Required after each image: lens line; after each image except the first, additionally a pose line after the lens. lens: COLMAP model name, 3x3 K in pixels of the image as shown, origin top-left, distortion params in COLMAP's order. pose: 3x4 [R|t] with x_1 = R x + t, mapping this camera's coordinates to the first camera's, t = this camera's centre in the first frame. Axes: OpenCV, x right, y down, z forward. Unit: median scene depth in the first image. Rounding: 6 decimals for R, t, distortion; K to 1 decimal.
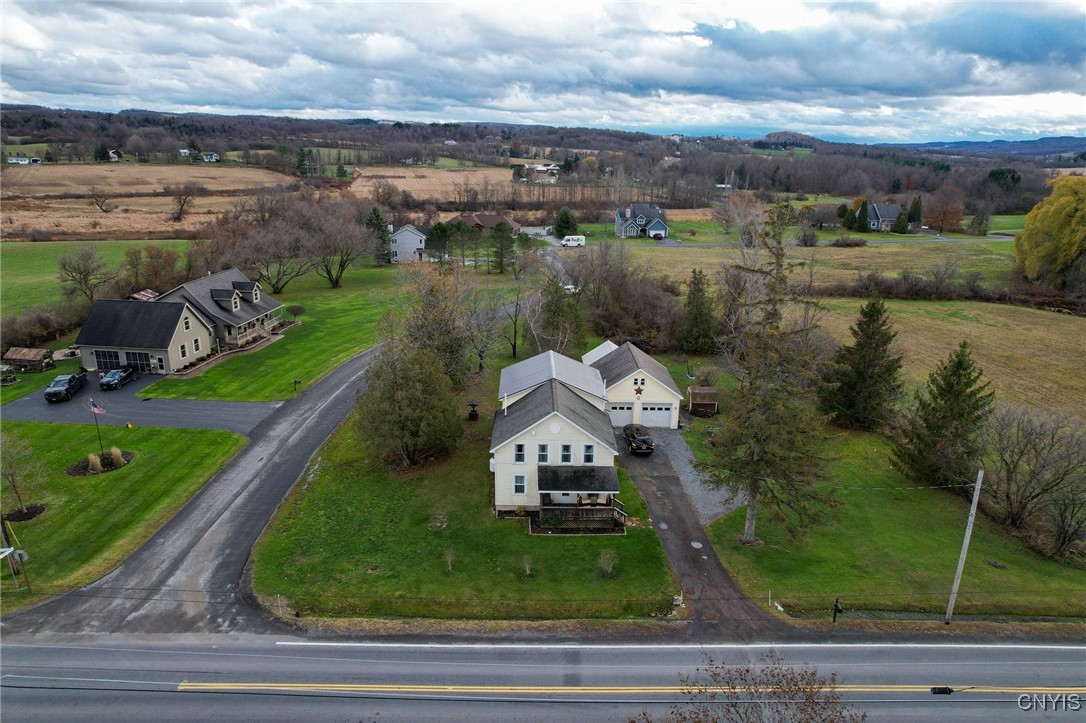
lens RADIAL K [[694.8, 0, 548.0], [0, 694.8, 371.5], [0, 0, 1]] dist [-0.078728, 0.073034]
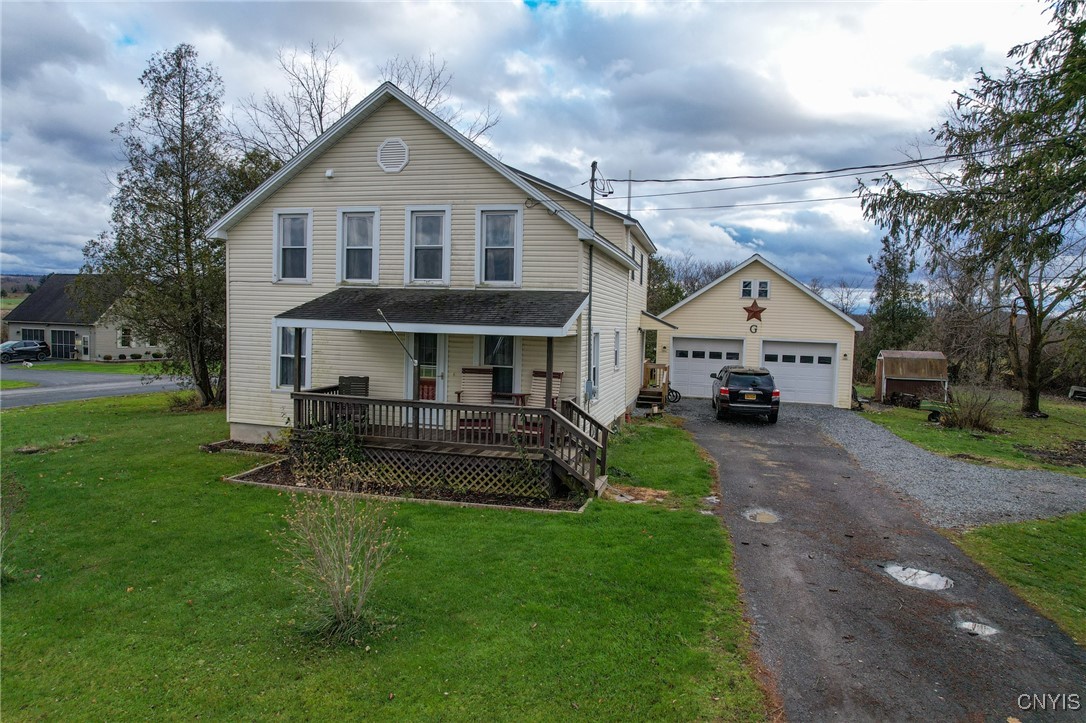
lens RADIAL K [[694.8, 0, 548.0], [0, 694.8, 371.5], [0, 0, 1]] dist [-0.078728, 0.073034]
pose [[0.965784, 0.025804, -0.258062, 0.106081], [-0.090151, 0.966391, -0.240753, 0.162853], [0.243177, 0.255779, 0.935651, 0.509129]]
